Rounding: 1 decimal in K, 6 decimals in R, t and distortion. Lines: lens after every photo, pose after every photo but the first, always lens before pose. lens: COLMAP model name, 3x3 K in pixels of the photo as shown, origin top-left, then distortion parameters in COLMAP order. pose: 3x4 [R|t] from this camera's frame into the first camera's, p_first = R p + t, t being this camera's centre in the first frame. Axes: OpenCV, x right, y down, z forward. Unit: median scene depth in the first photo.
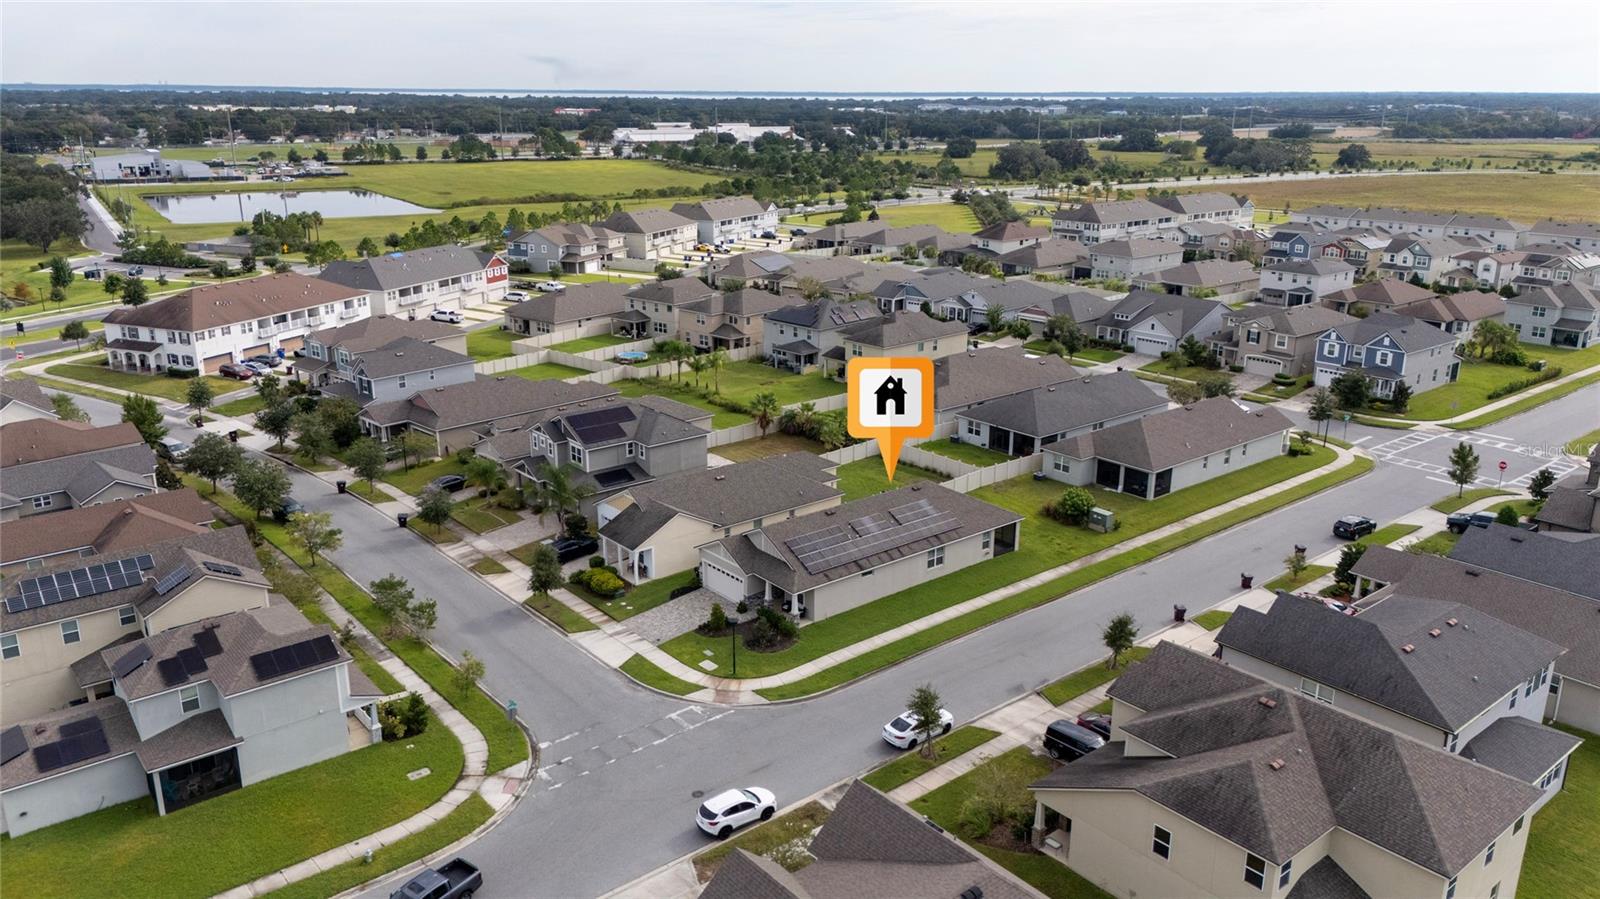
lens RADIAL K [[1173.8, 0, 800.0], [0, 1173.8, 449.5], [0, 0, 1]] dist [0.091603, -0.107684]
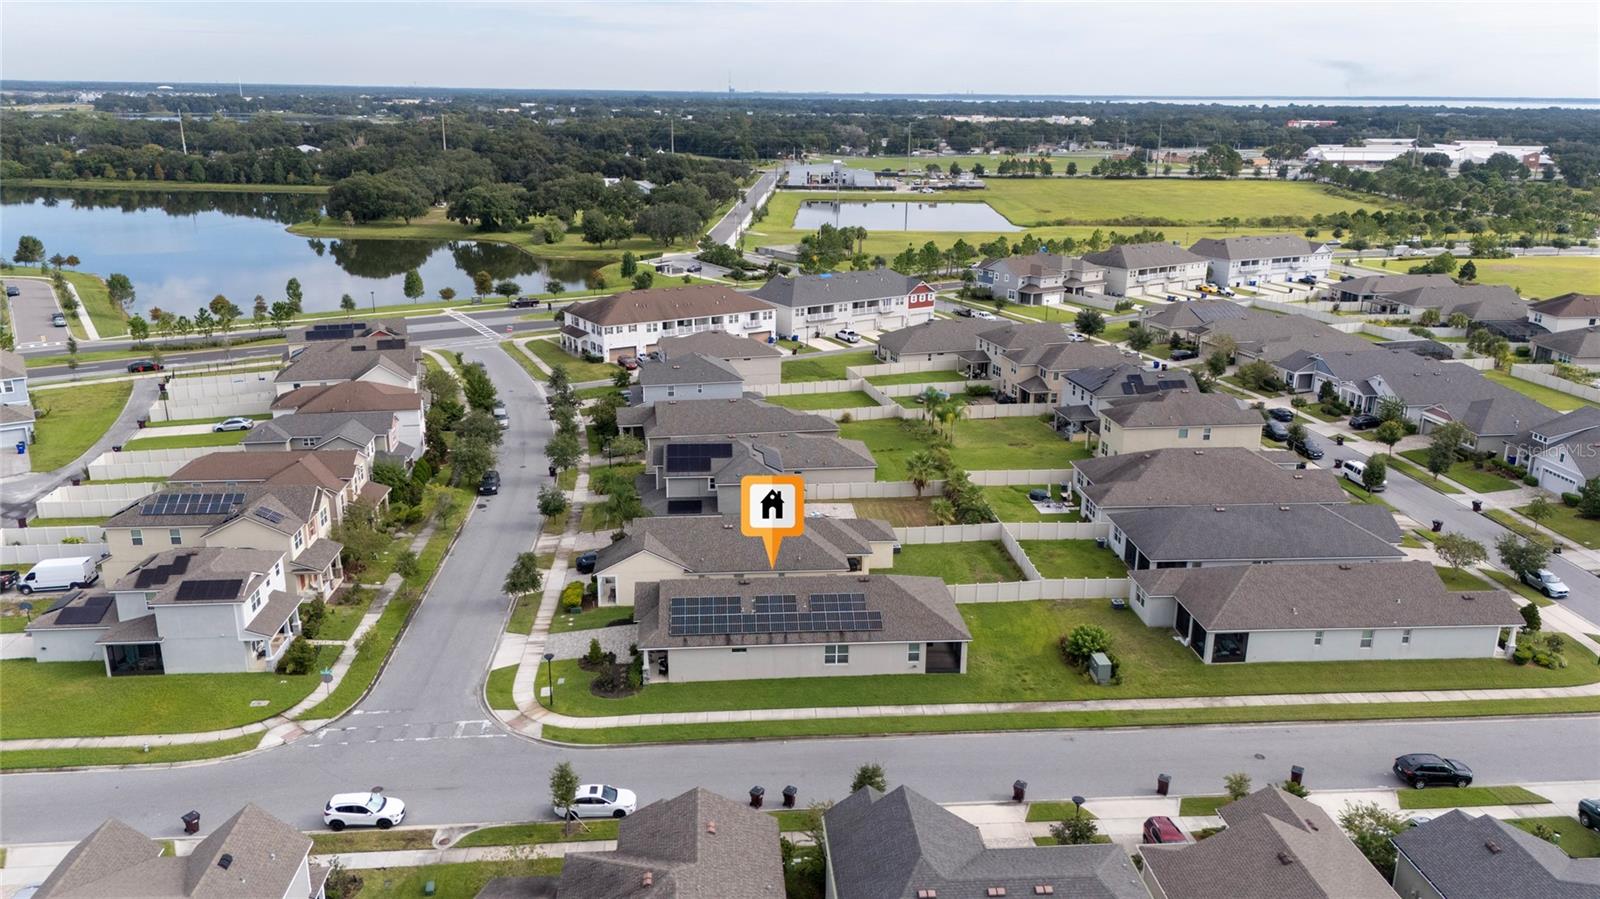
lens RADIAL K [[1173.8, 0, 800.0], [0, 1173.8, 449.5], [0, 0, 1]] dist [0.091603, -0.107684]
pose [[0.818221, 0.169961, -0.549207, 0.342955], [-0.172756, 0.983838, 0.047090, -0.065215], [0.548334, 0.056349, 0.834359, 0.102609]]
